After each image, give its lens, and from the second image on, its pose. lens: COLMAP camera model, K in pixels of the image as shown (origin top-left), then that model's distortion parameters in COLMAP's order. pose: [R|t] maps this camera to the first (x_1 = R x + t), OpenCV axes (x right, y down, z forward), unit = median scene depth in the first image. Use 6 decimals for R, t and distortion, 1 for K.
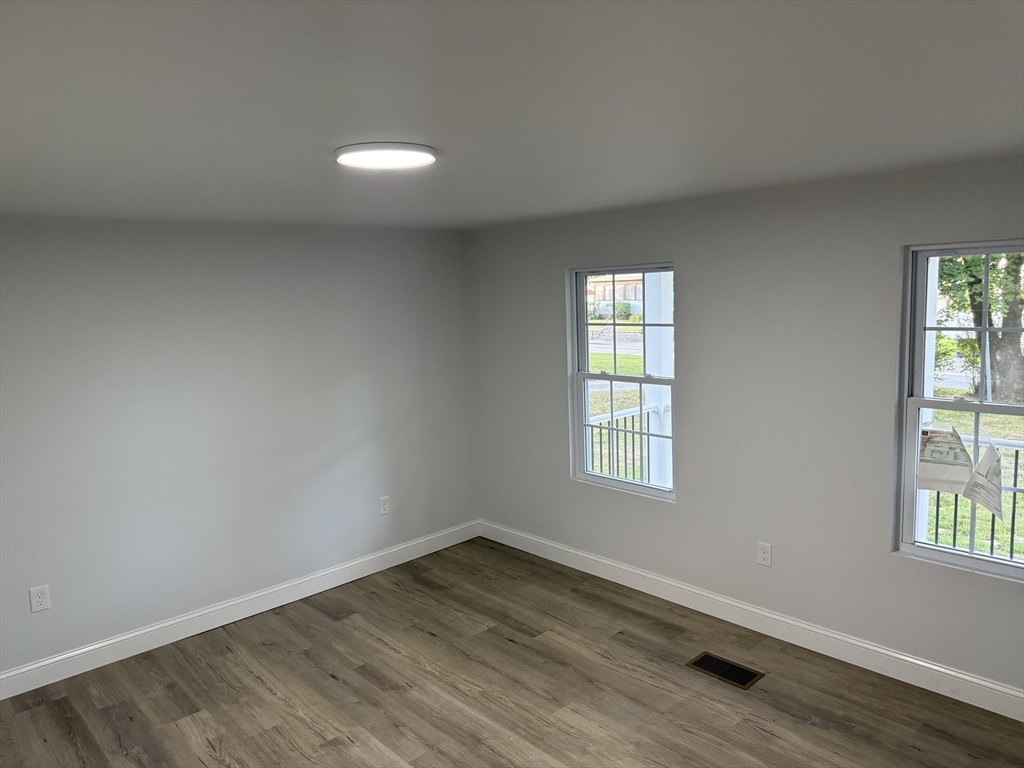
lens RADIAL K [[725.1, 0, 507.9], [0, 725.1, 390.1], [0, 0, 1]] dist [0.041375, -0.056954]
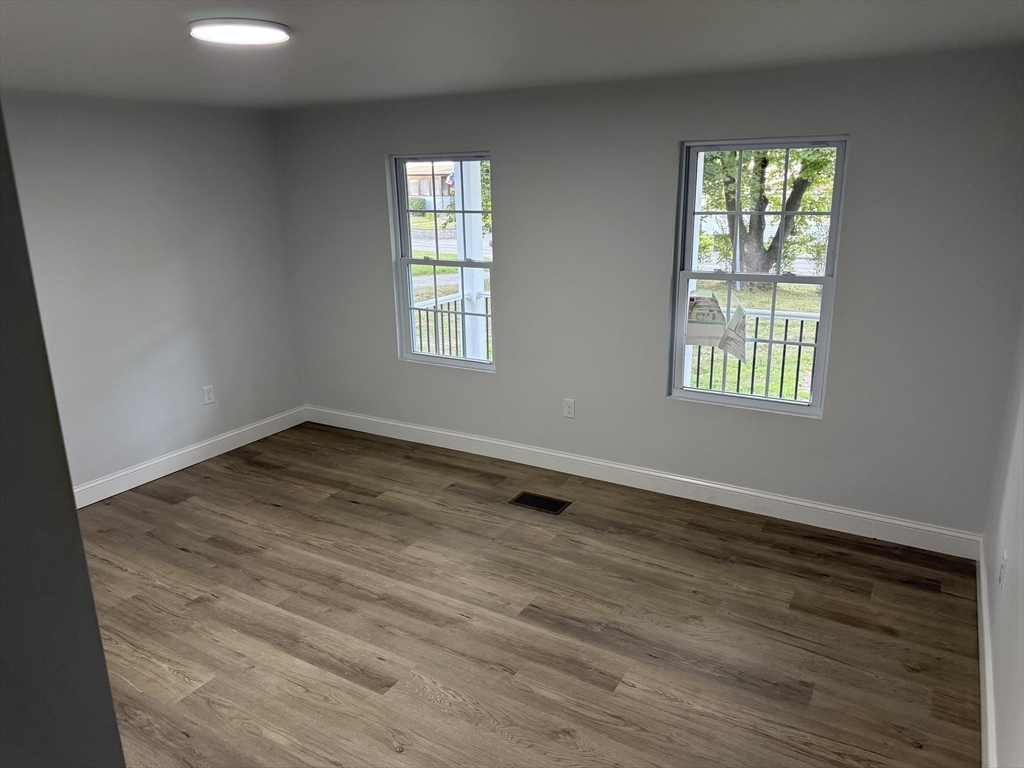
lens RADIAL K [[721.2, 0, 505.6], [0, 721.2, 383.0], [0, 0, 1]] dist [0.108437, -0.171860]
pose [[0.961752, -0.052830, 0.268780, -0.063899], [0.018635, 0.991571, 0.128216, 0.029468], [-0.273288, -0.118303, 0.954630, -0.095732]]
